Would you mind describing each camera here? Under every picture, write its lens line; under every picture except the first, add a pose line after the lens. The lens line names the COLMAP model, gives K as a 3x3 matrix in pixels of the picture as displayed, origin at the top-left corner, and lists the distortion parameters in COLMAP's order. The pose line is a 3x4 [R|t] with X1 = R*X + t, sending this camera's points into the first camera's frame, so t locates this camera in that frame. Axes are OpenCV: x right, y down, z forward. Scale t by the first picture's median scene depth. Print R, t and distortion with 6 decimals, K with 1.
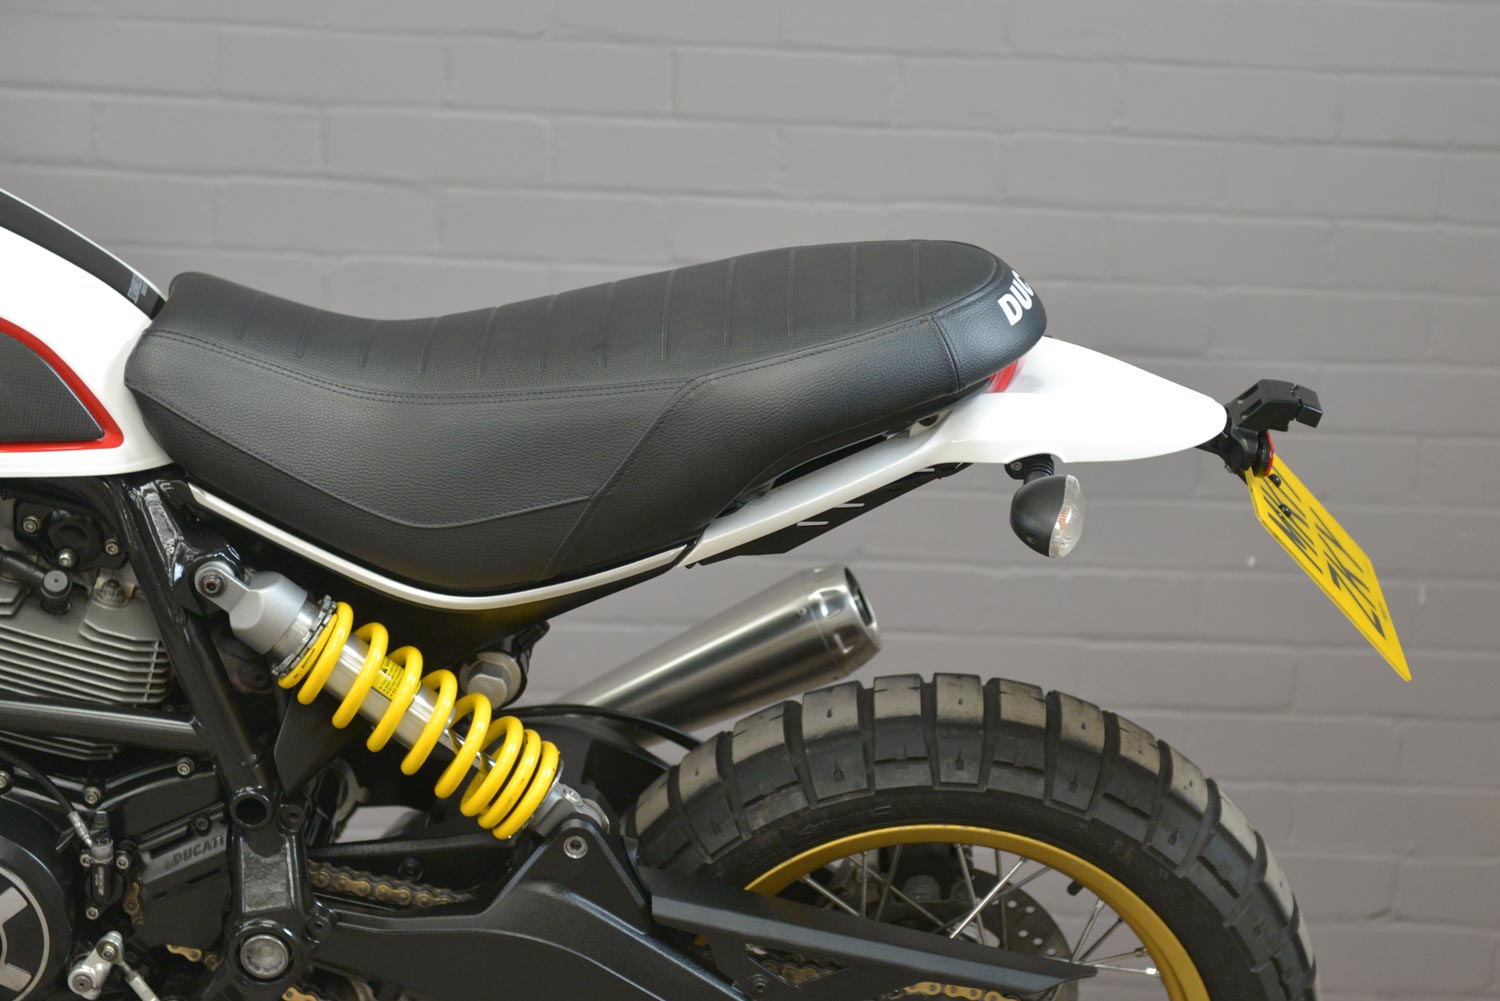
lens RADIAL K [[3151.2, 0, 835.3], [0, 3151.2, 496.8], [0, 0, 1]] dist [0.120556, -0.183677]
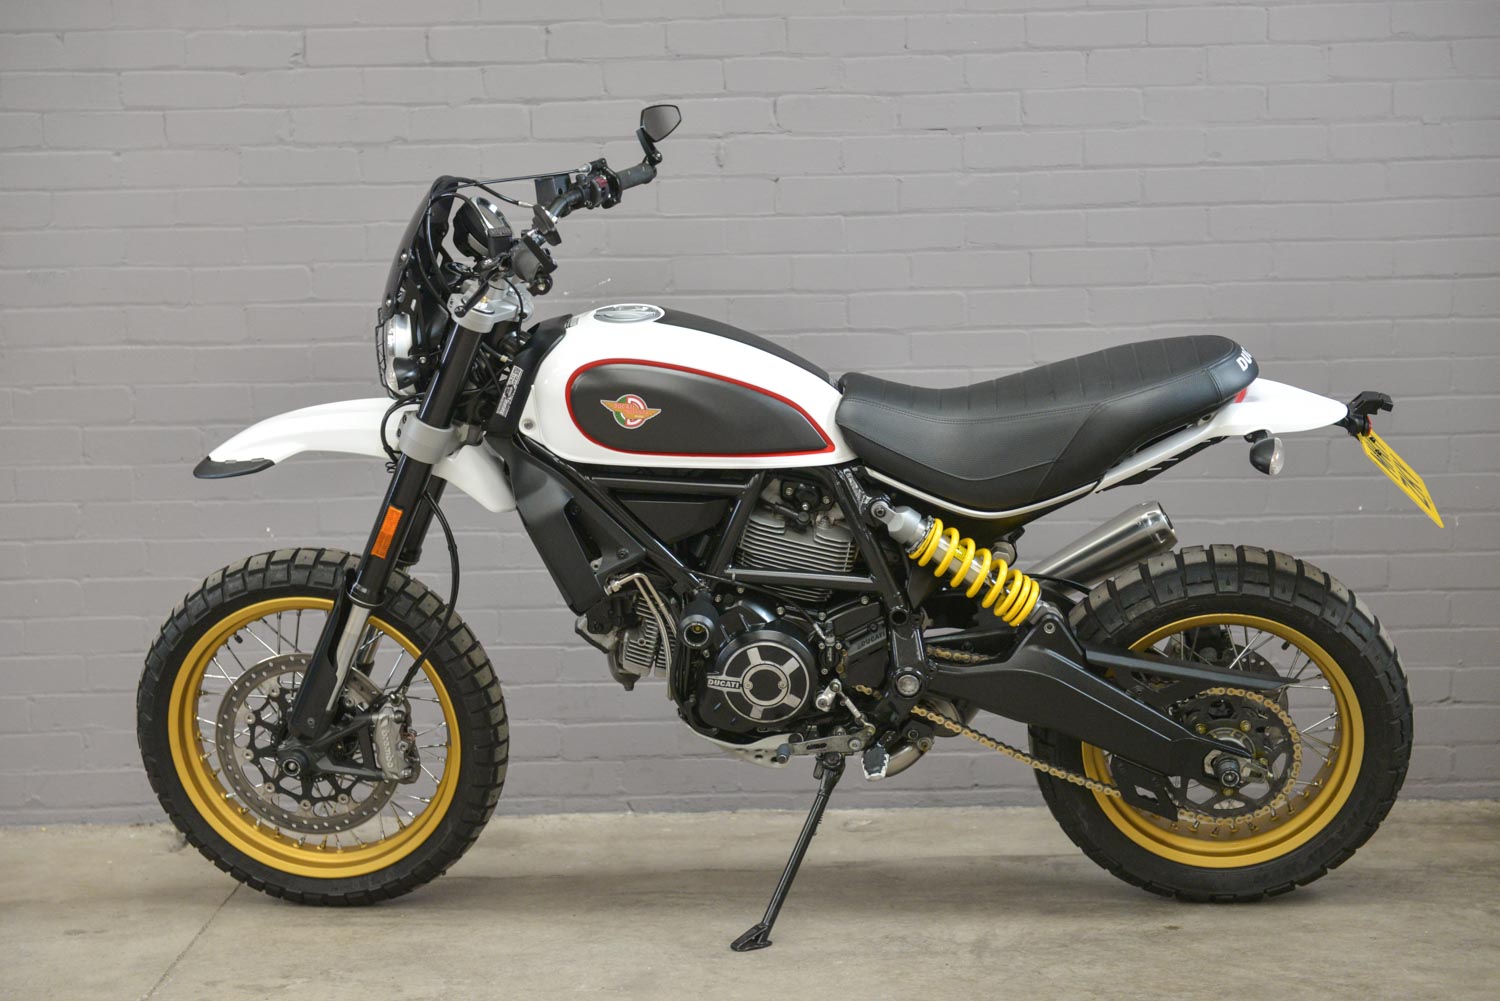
lens RADIAL K [[2801.9, 0, 750.0], [0, 2801.9, 500.5], [0, 0, 1]] dist [0.143224, -0.498937]
pose [[0.995713, -0.056422, -0.073297, -0.139034], [0.053069, 0.997488, -0.046915, 0.102431], [0.075760, 0.042824, 0.996206, -0.904035]]
